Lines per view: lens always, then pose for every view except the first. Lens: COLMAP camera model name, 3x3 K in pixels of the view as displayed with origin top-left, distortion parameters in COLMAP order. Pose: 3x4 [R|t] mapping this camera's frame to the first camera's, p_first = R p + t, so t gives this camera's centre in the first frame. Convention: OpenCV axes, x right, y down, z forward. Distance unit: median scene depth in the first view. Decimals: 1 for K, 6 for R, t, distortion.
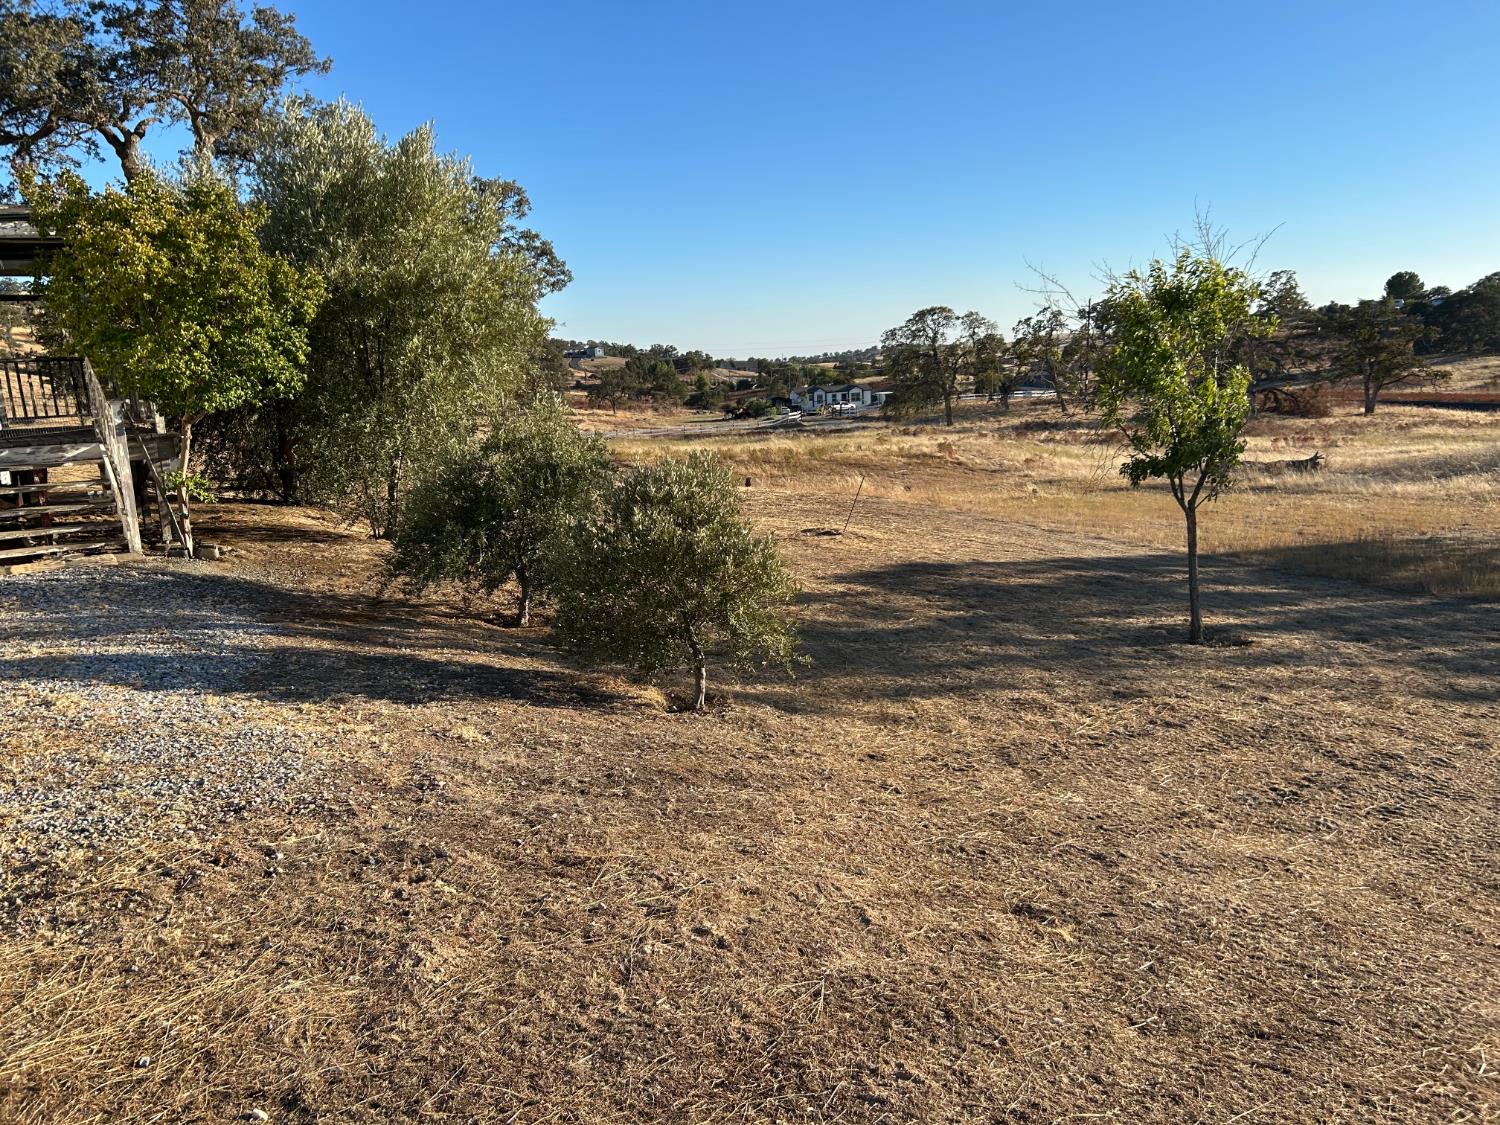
lens RADIAL K [[1132.1, 0, 762.3], [0, 1132.1, 563.1], [0, 0, 1]] dist [0.042892, -0.051221]
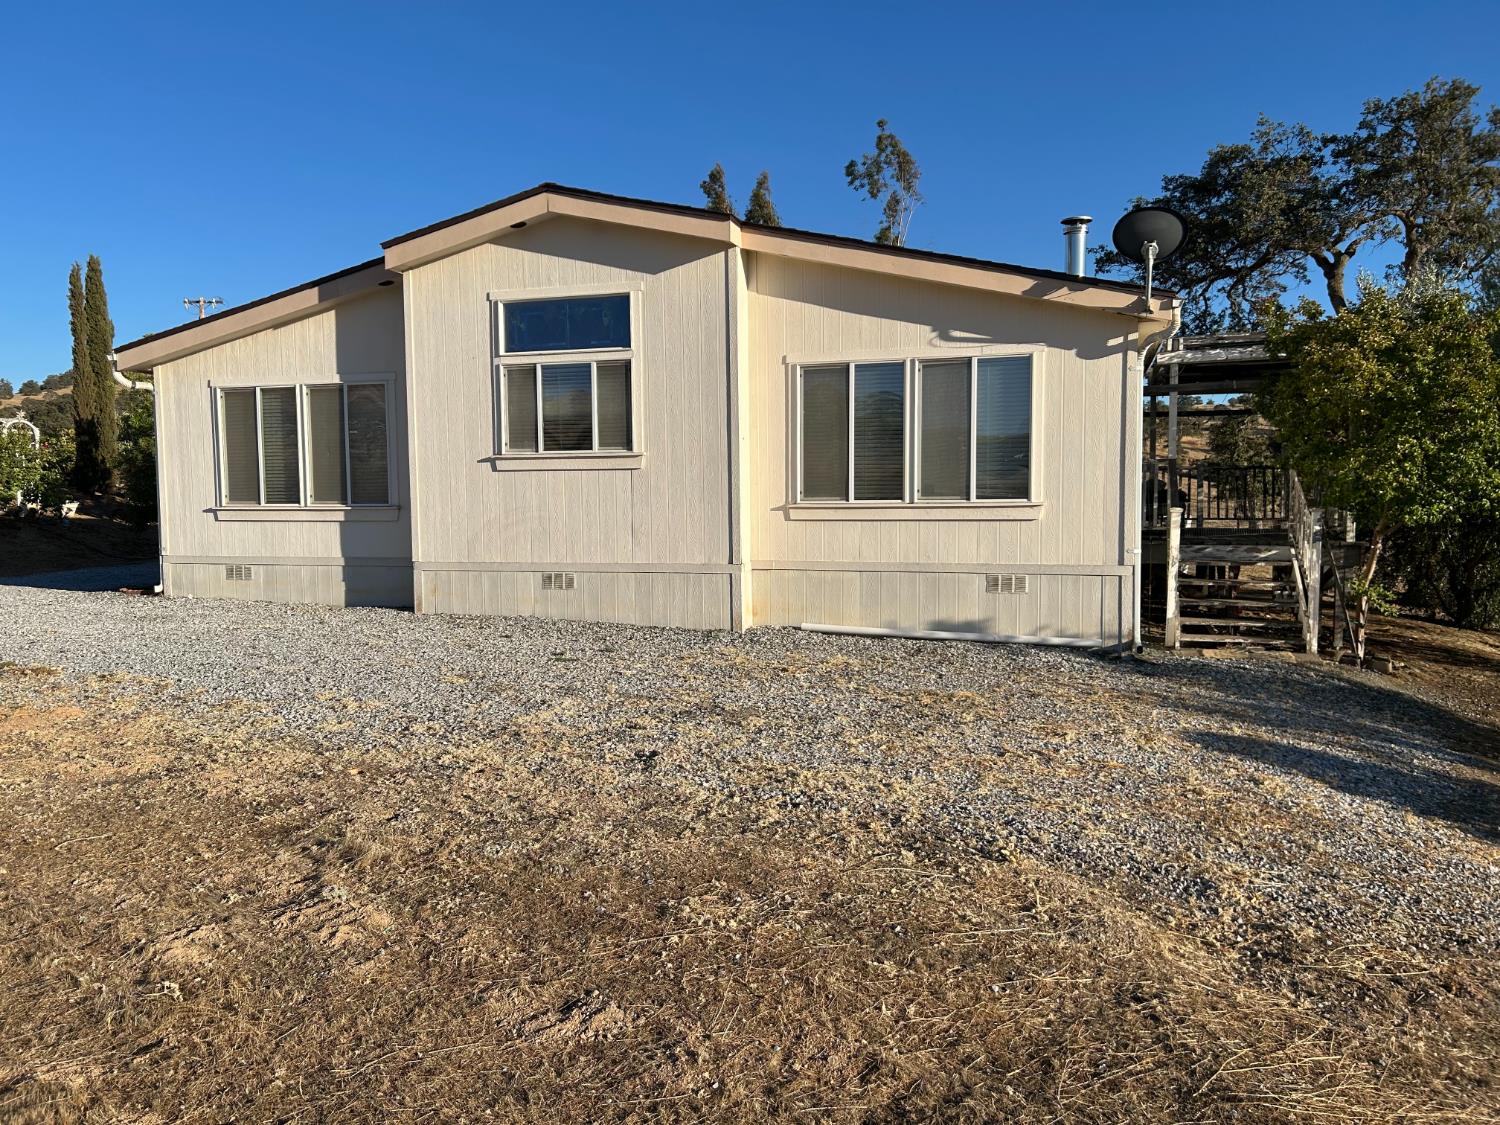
lens RADIAL K [[1132.1, 0, 738.1], [0, 1132.1, 565.0], [0, 0, 1]] dist [0.042892, -0.051221]
pose [[0.588154, 0.091942, -0.803506, -0.031158], [-0.164947, 0.986271, -0.007884, 0.004939], [0.791750, 0.137173, 0.595245, -0.038407]]
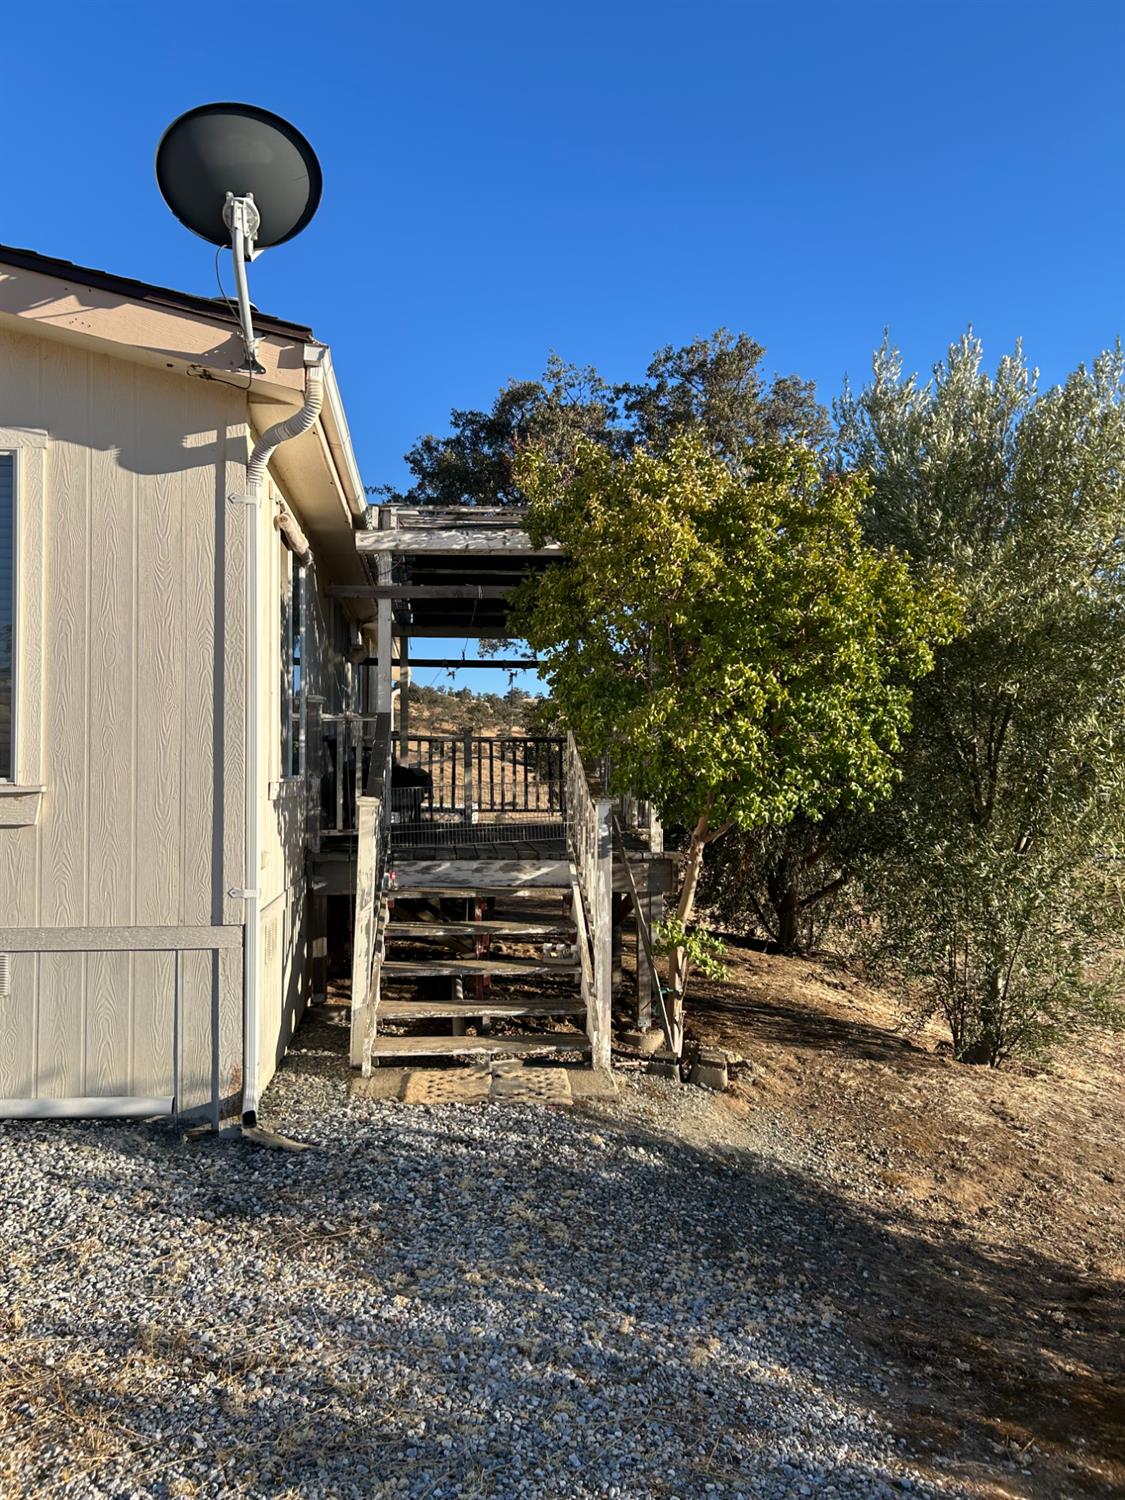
lens RADIAL K [[1132.1, 0, 559.8], [0, 1132.1, 737.2], [0, 0, 1]] dist [0.042892, -0.051221]
pose [[0.861111, 0.026142, -0.507744, -0.285105], [-0.128012, 0.977651, -0.166767, -0.071837], [0.492037, 0.208603, 0.845212, 0.480449]]
